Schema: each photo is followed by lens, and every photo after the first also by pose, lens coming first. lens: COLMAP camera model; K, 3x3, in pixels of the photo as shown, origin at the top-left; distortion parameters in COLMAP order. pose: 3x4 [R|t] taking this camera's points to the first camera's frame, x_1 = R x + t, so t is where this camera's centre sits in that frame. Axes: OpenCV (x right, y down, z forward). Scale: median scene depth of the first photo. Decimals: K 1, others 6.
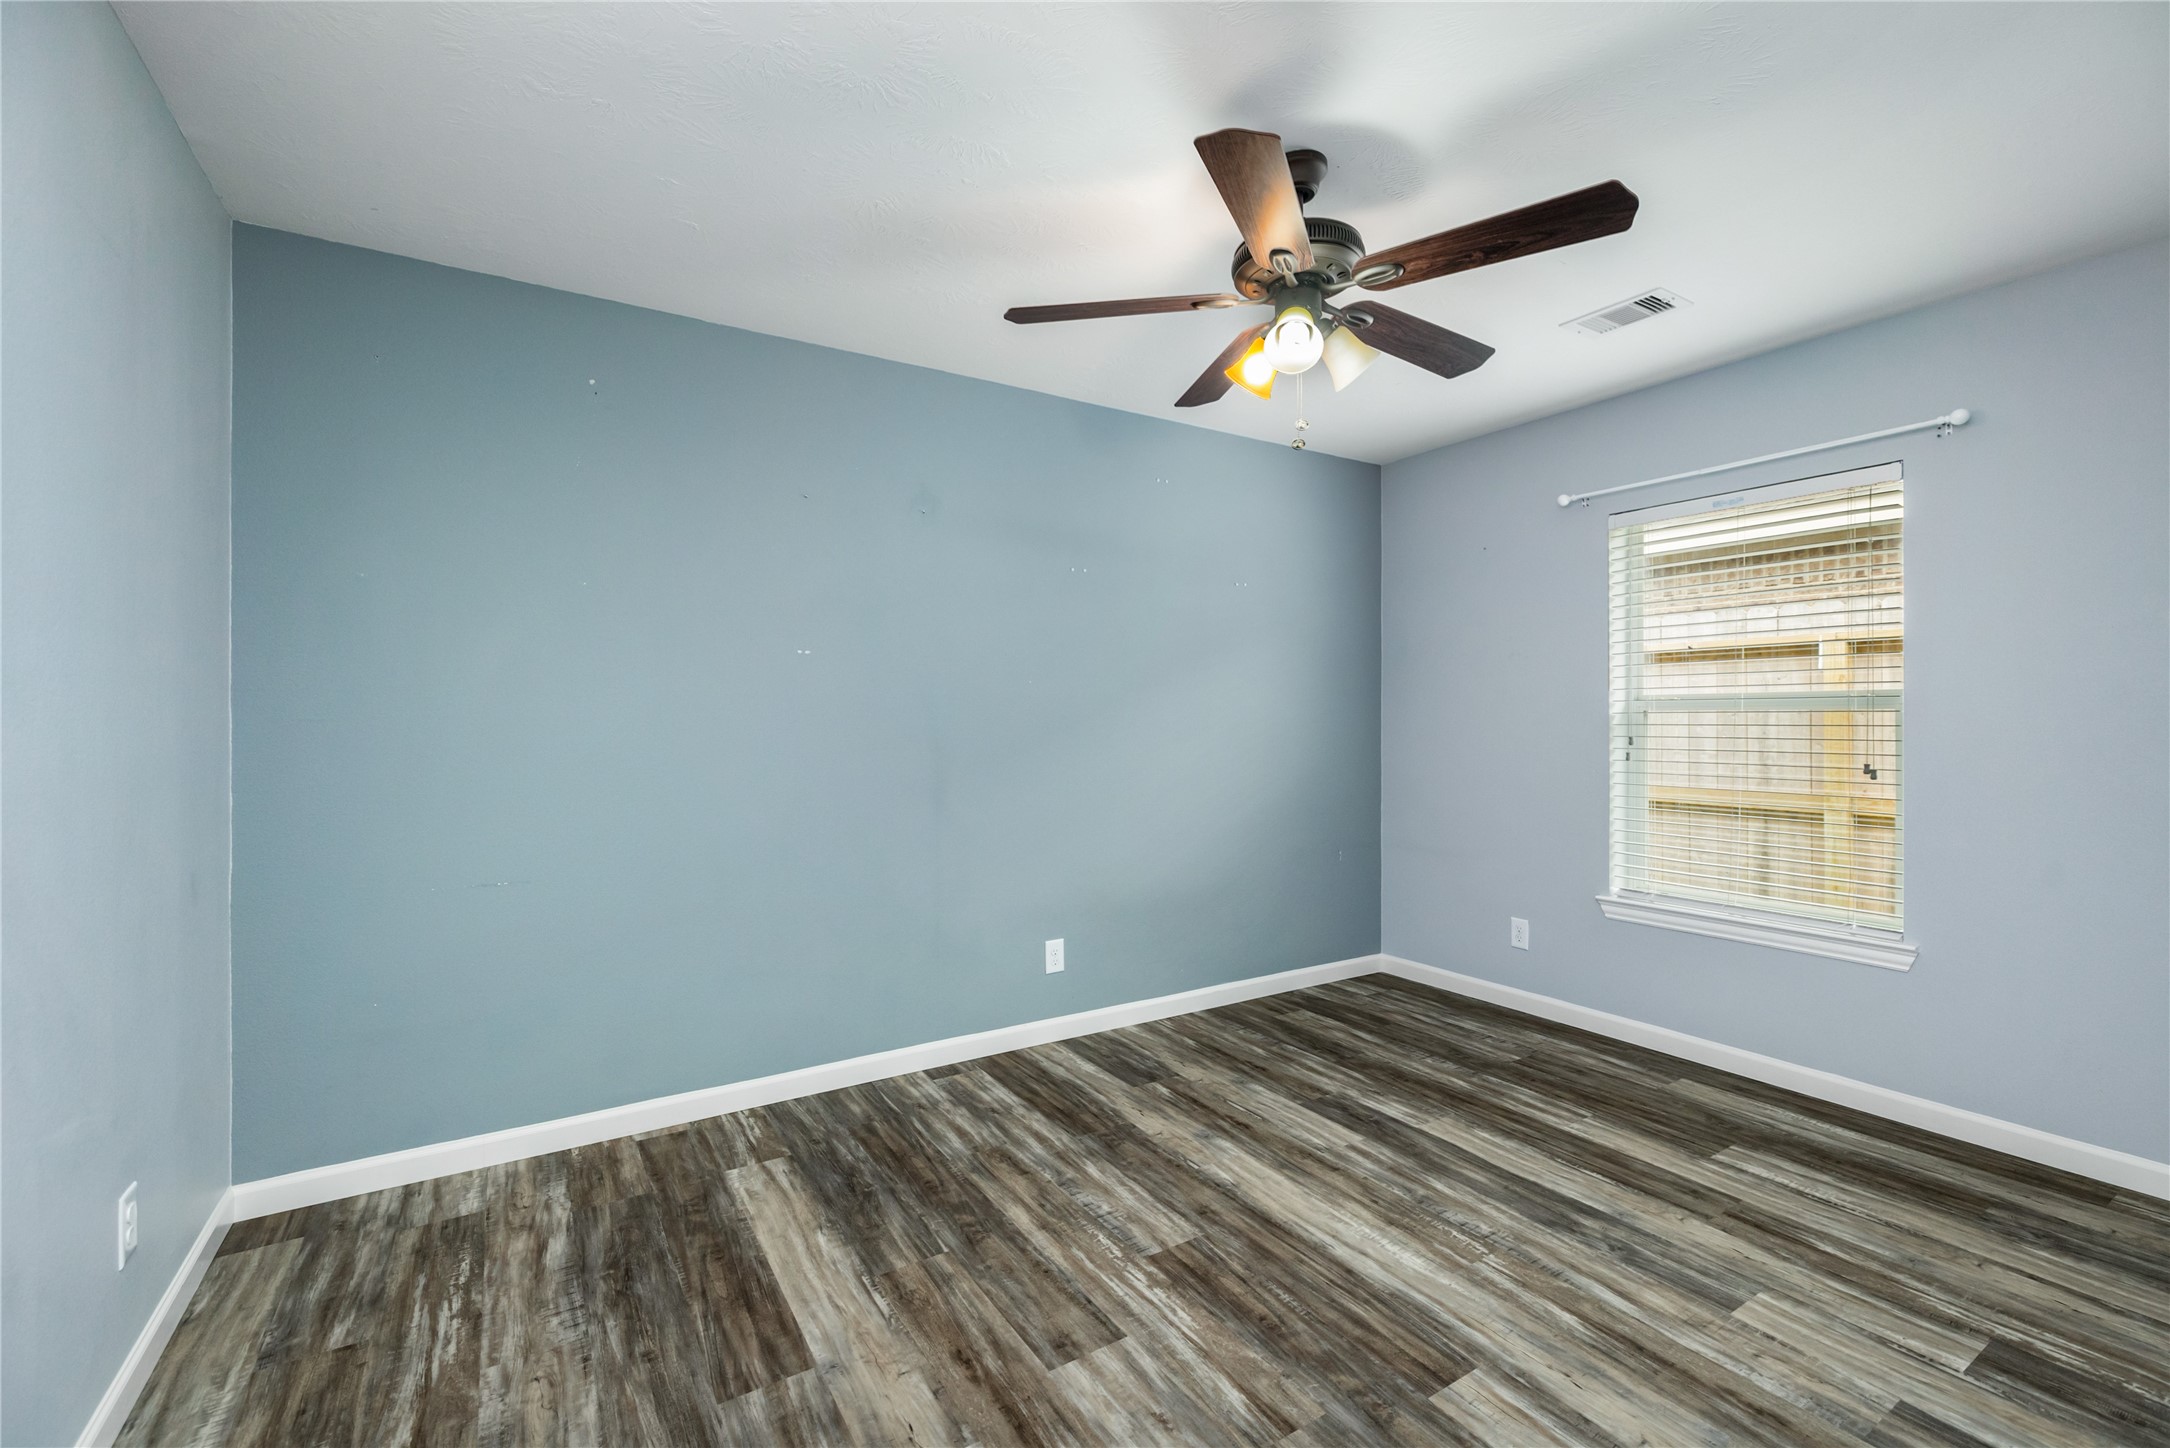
lens RADIAL K [[919.8, 0, 1091.1], [0, 919.8, 720.5], [0, 0, 1]] dist [0.001796, -0.000059]
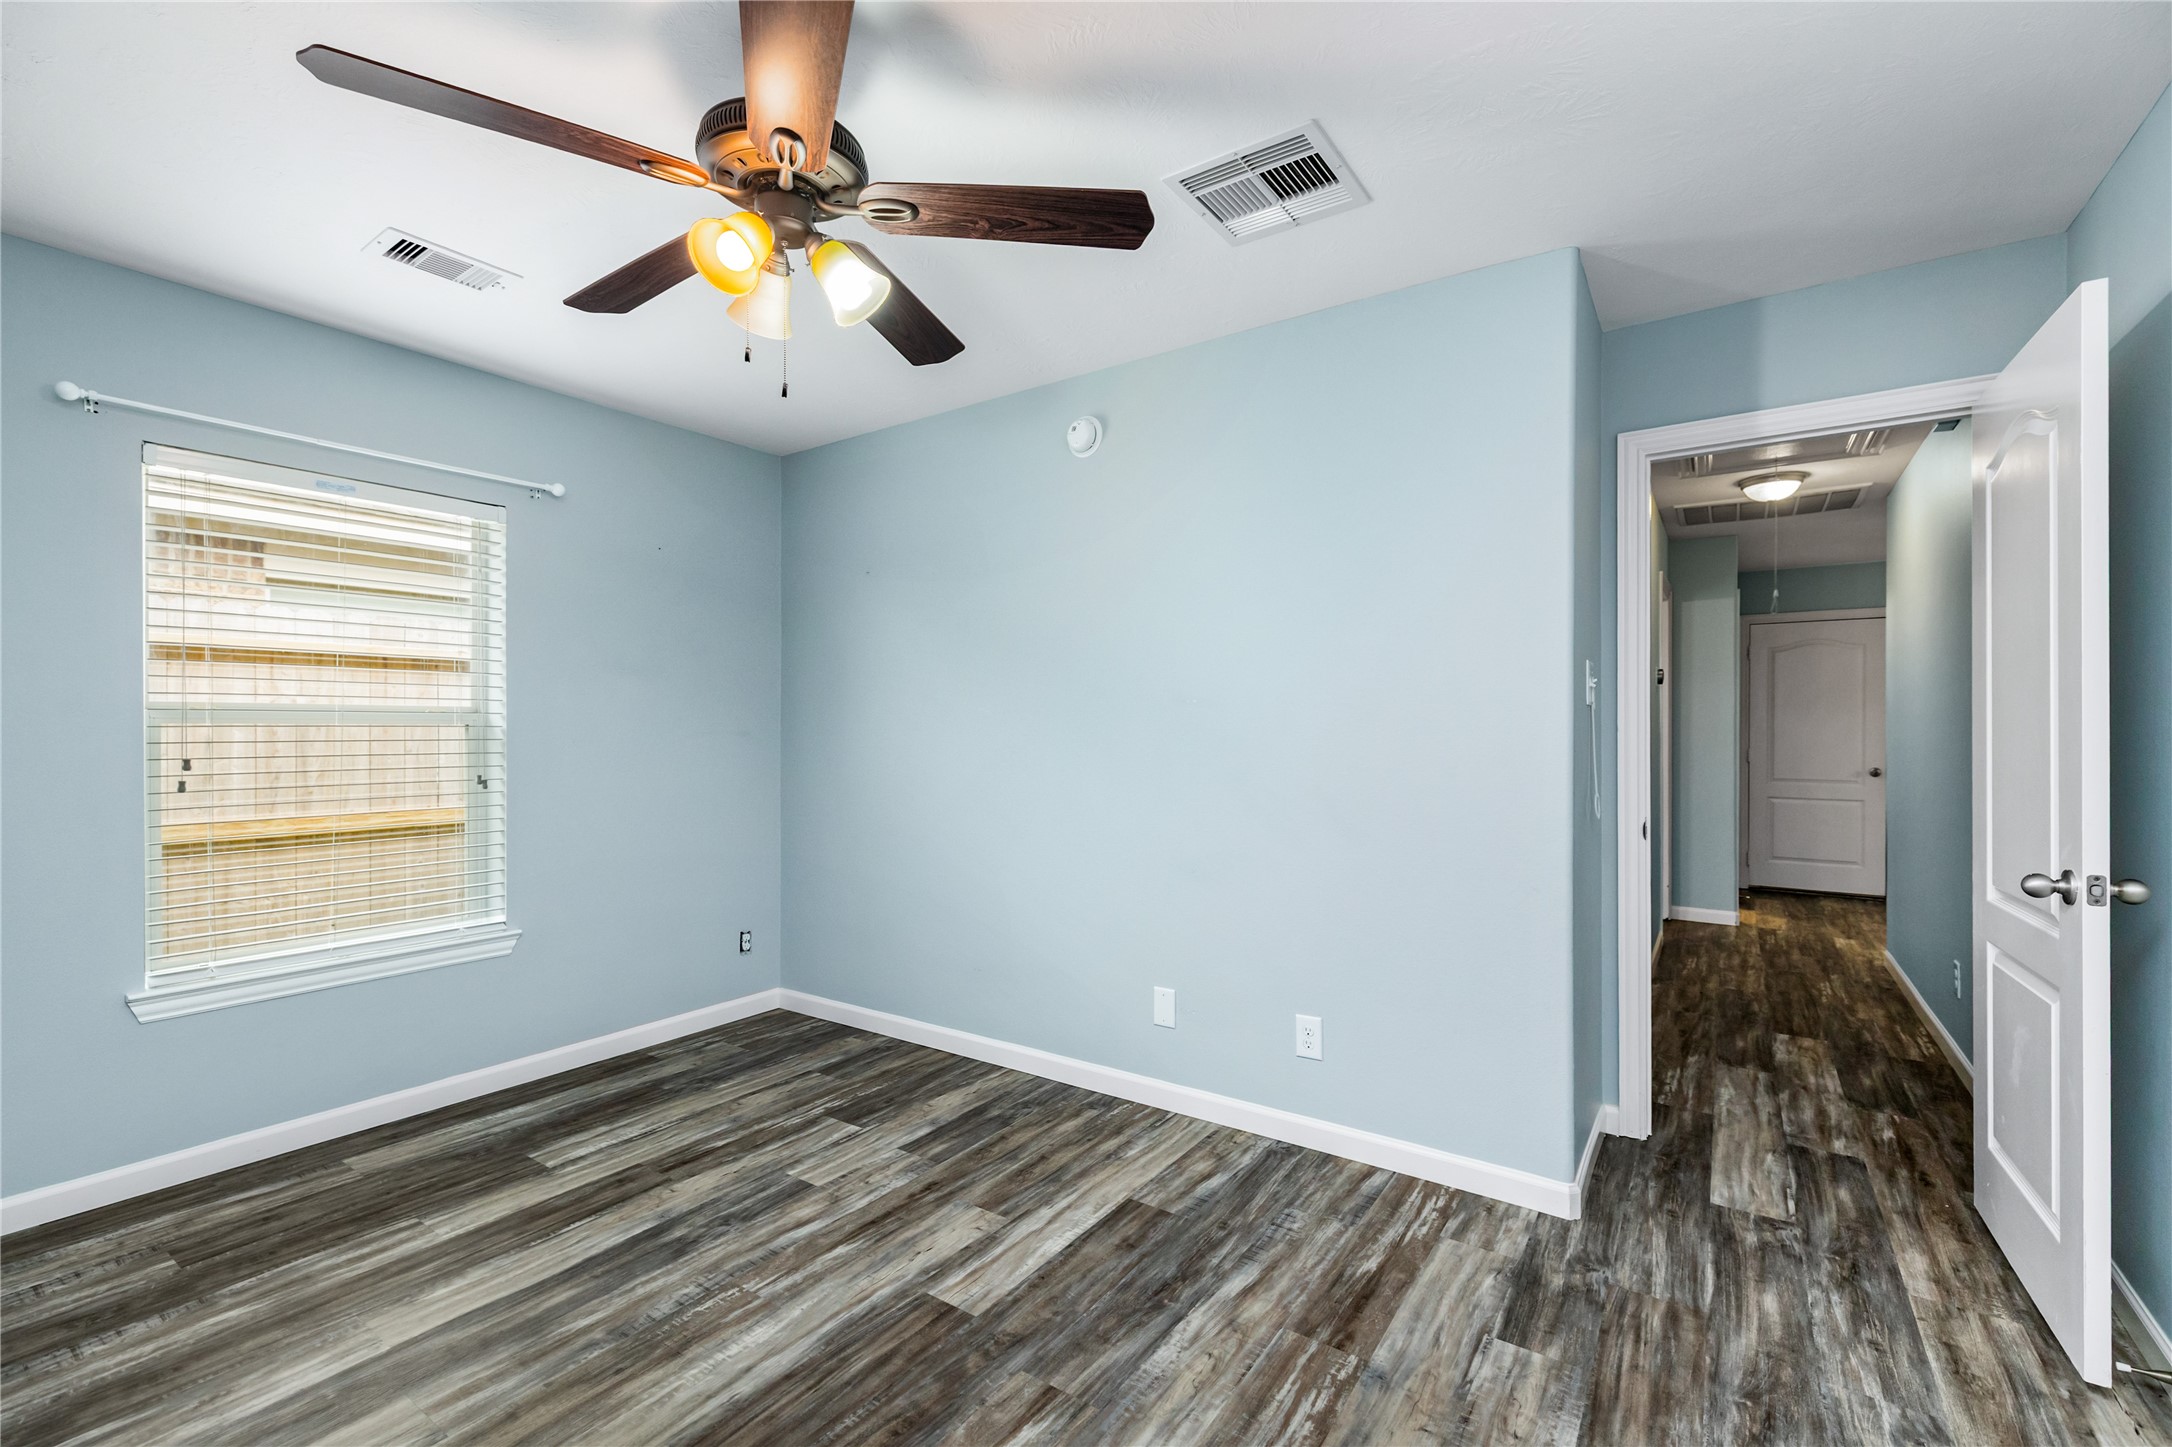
lens RADIAL K [[920.6, 0, 1092.1], [0, 920.6, 720.0], [0, 0, 1]] dist [0.001796, -0.000059]
pose [[-0.391207, 0.012056, 0.920224, -0.528656], [0.004807, 0.999927, -0.011057, -0.002380], [-0.920290, 0.000098, -0.391237, 0.904853]]
